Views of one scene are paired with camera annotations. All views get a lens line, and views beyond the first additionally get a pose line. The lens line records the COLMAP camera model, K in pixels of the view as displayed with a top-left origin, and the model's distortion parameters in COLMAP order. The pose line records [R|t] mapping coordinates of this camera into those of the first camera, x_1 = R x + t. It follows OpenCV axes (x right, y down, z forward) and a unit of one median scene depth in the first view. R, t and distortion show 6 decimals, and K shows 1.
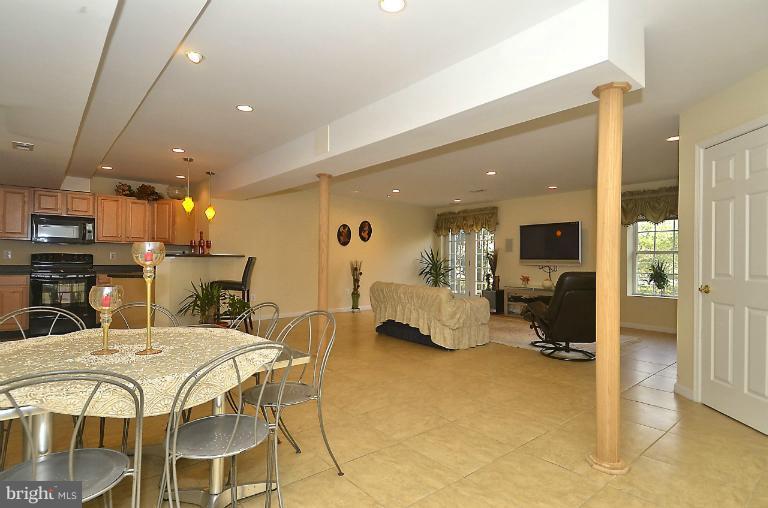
lens RADIAL K [[411.1, 0, 386.7], [0, 411.1, 256.9], [0, 0, 1]] dist [0.005220, -0.006626]
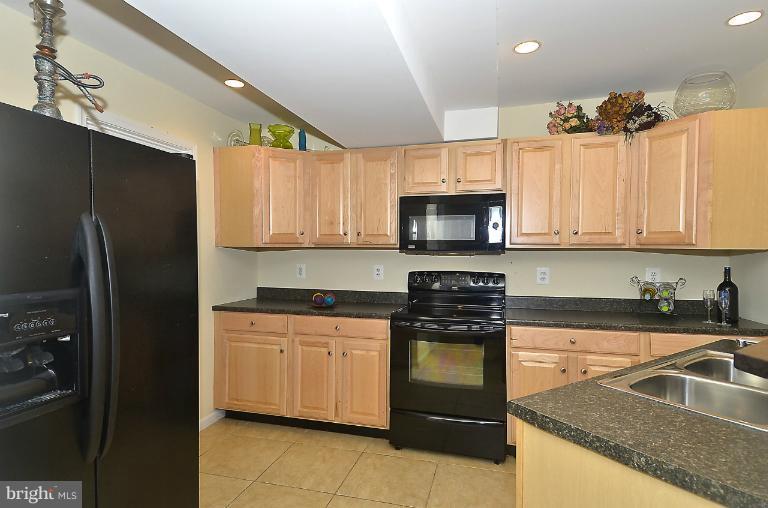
lens RADIAL K [[411.1, 0, 386.4], [0, 411.1, 256.8], [0, 0, 1]] dist [0.005220, -0.006626]
pose [[0.547277, 0.003416, -0.836945, -0.408562], [0.009819, 0.999897, 0.010501, -0.032461], [0.836894, -0.013965, 0.547187, 0.648663]]
